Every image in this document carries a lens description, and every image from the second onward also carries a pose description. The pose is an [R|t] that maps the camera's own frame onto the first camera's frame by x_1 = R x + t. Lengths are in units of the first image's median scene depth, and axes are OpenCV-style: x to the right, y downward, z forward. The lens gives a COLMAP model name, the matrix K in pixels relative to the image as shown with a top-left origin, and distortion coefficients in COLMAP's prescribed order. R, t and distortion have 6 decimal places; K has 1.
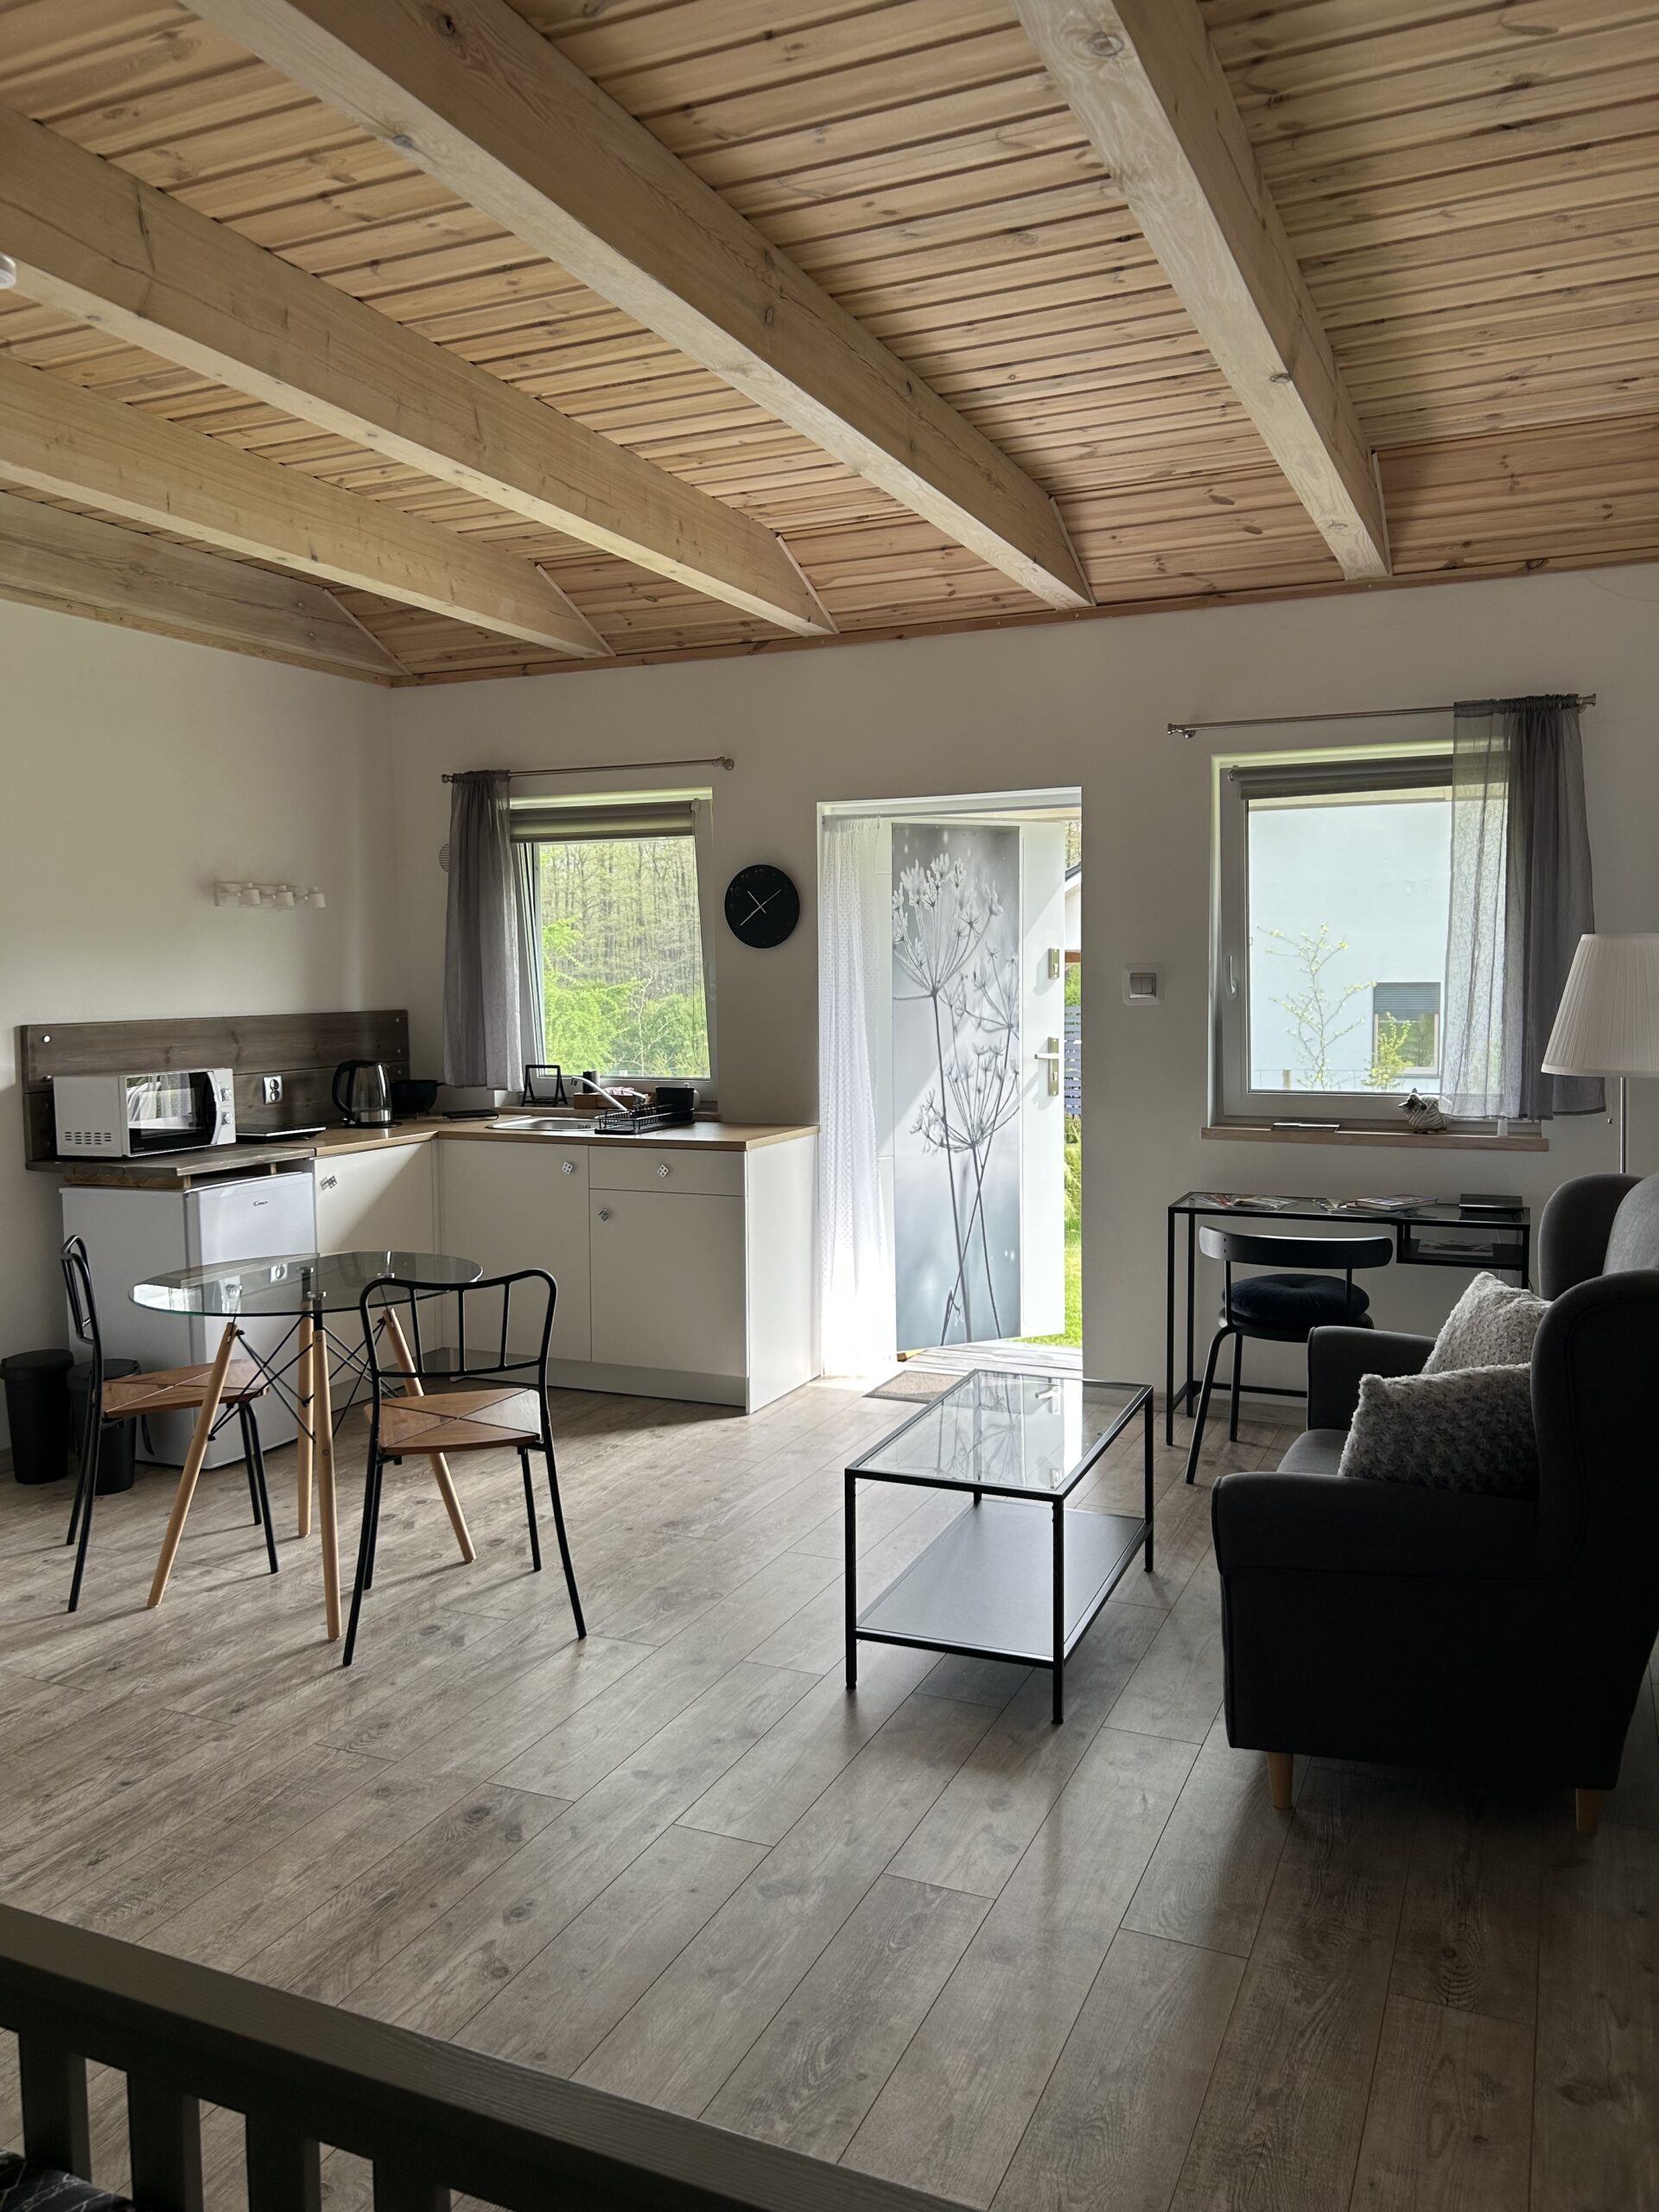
lens RADIAL K [[1671.6, 0, 808.3], [0, 1671.6, 1120.5], [0, 0, 1]] dist [0.046242, -0.042260]
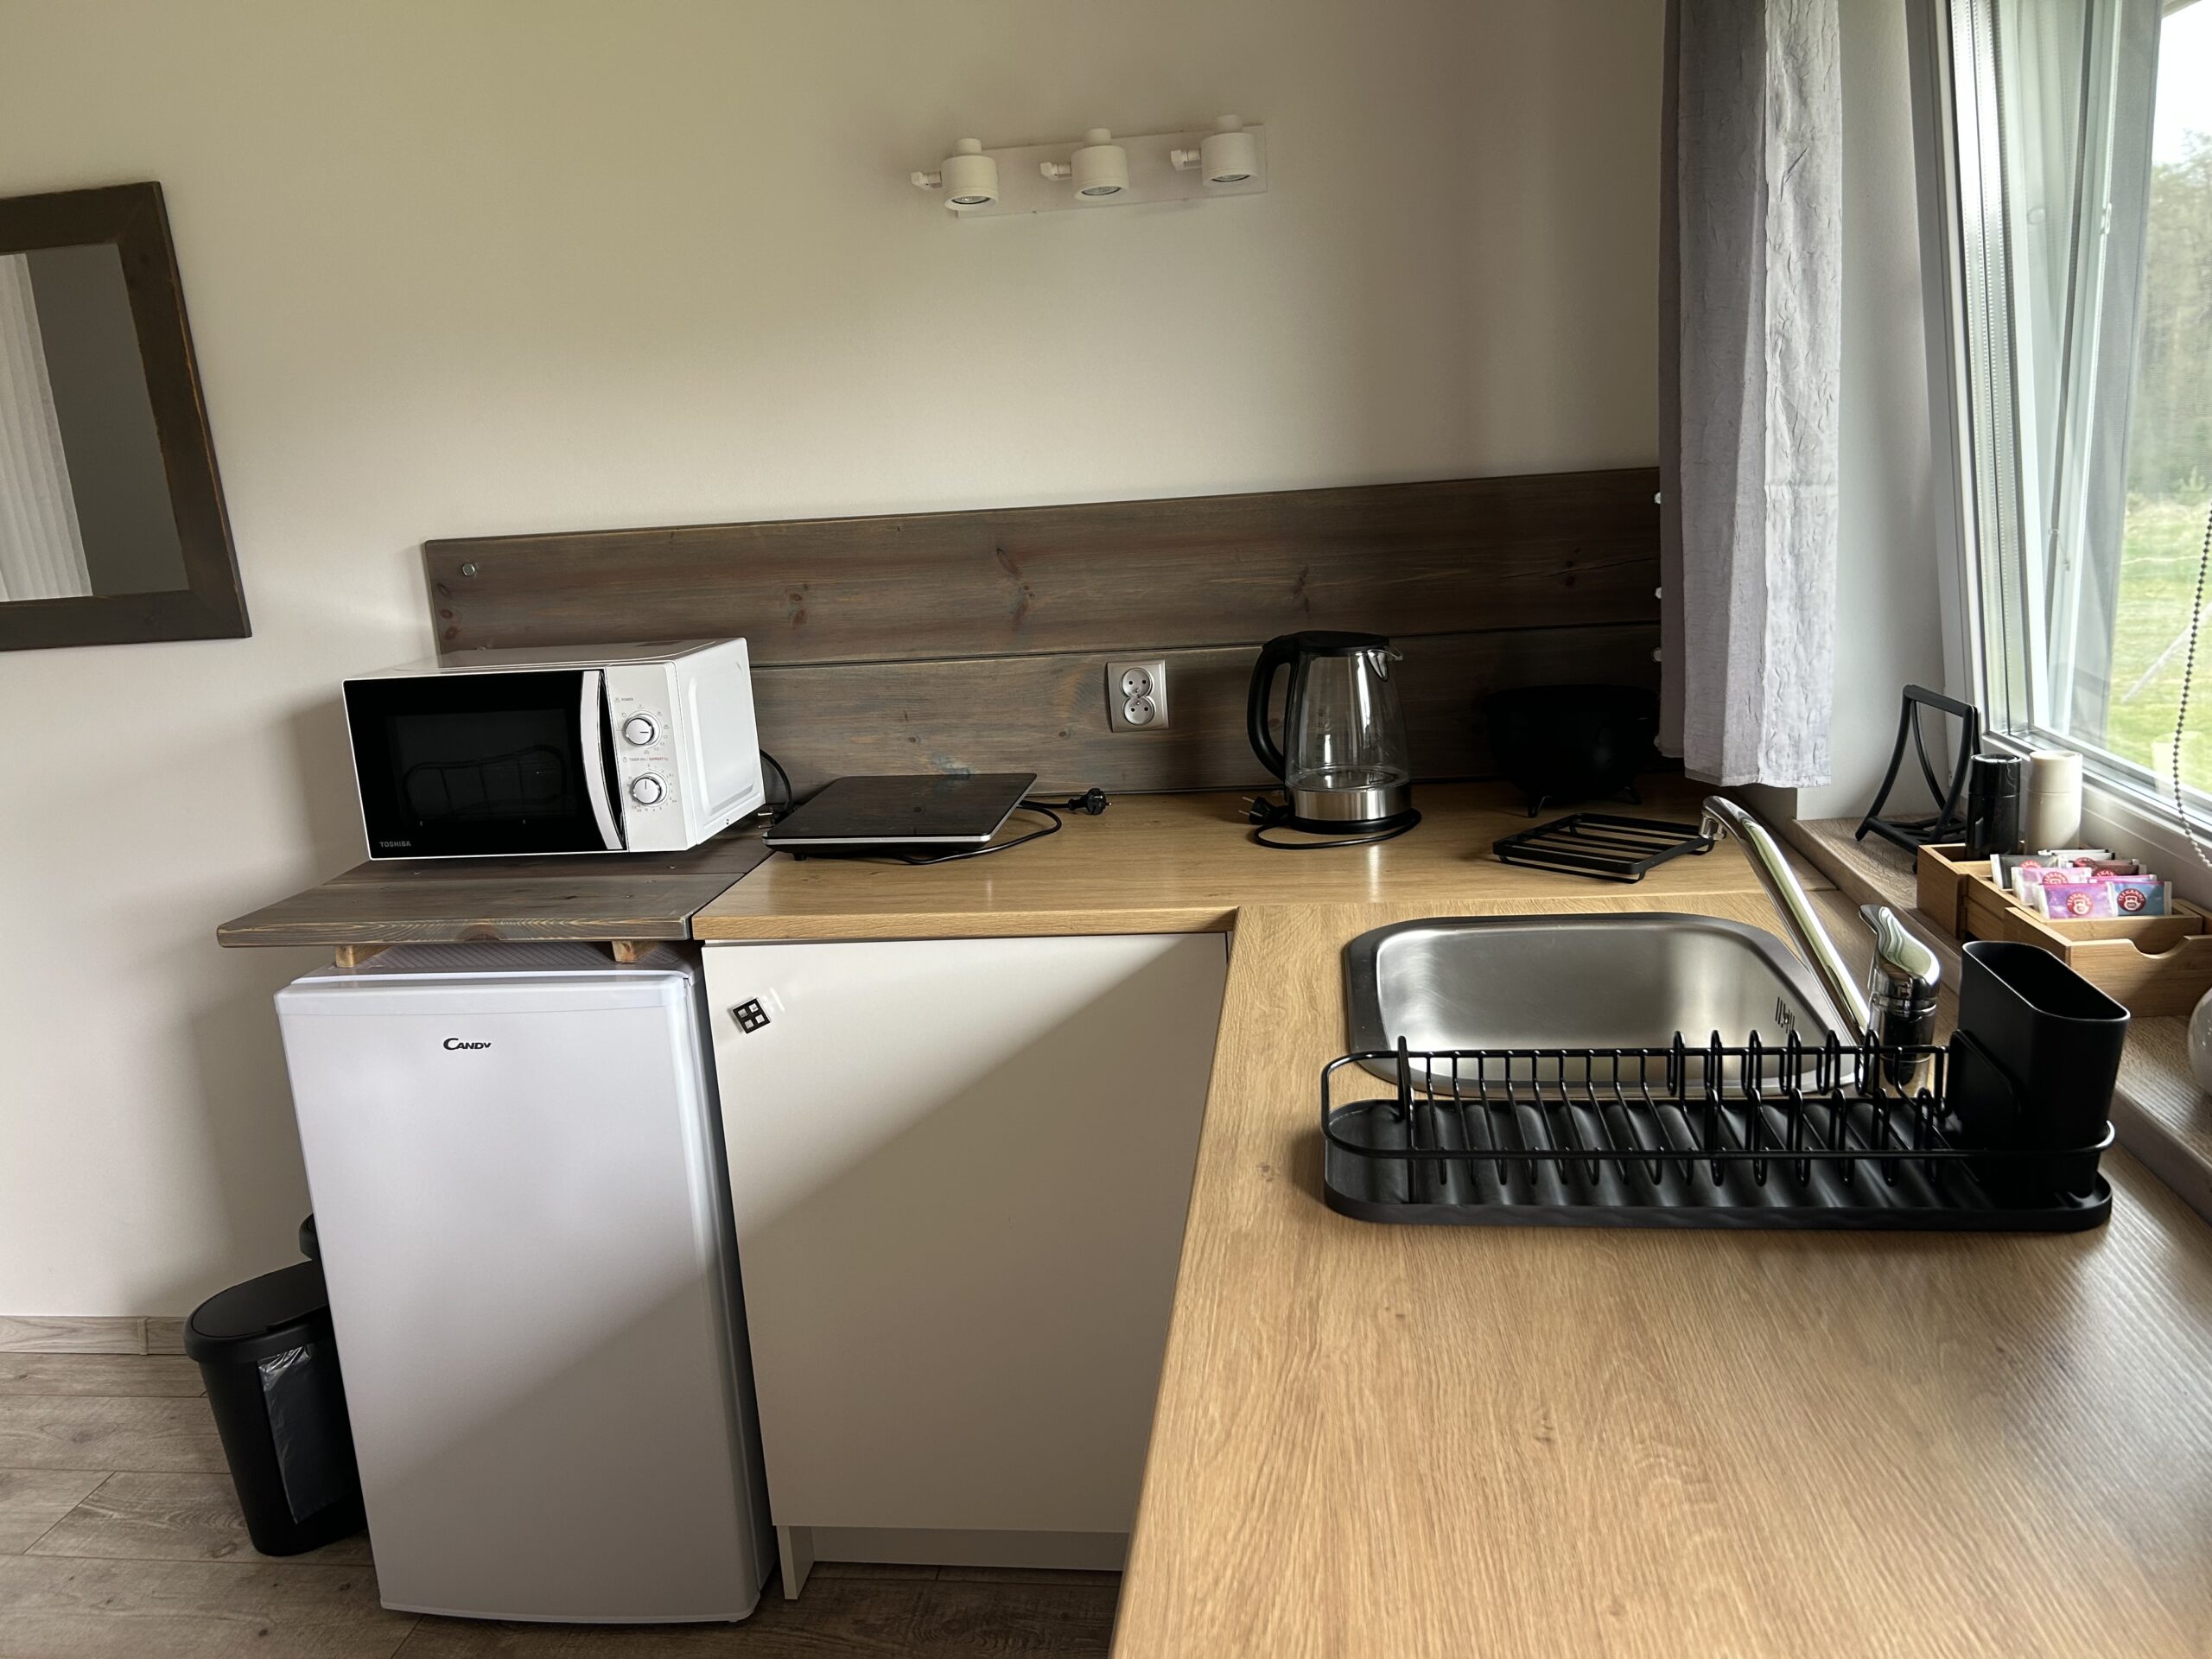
lens RADIAL K [[1616.7, 0, 1111.7], [0, 1616.7, 831.1], [0, 0, 1]] dist [0.136406, -0.175666]
pose [[0.295860, 0.215817, -0.930532, 0.039532], [-0.027216, 0.975652, 0.217629, -0.068409], [0.954843, -0.039062, 0.294531, 0.861977]]
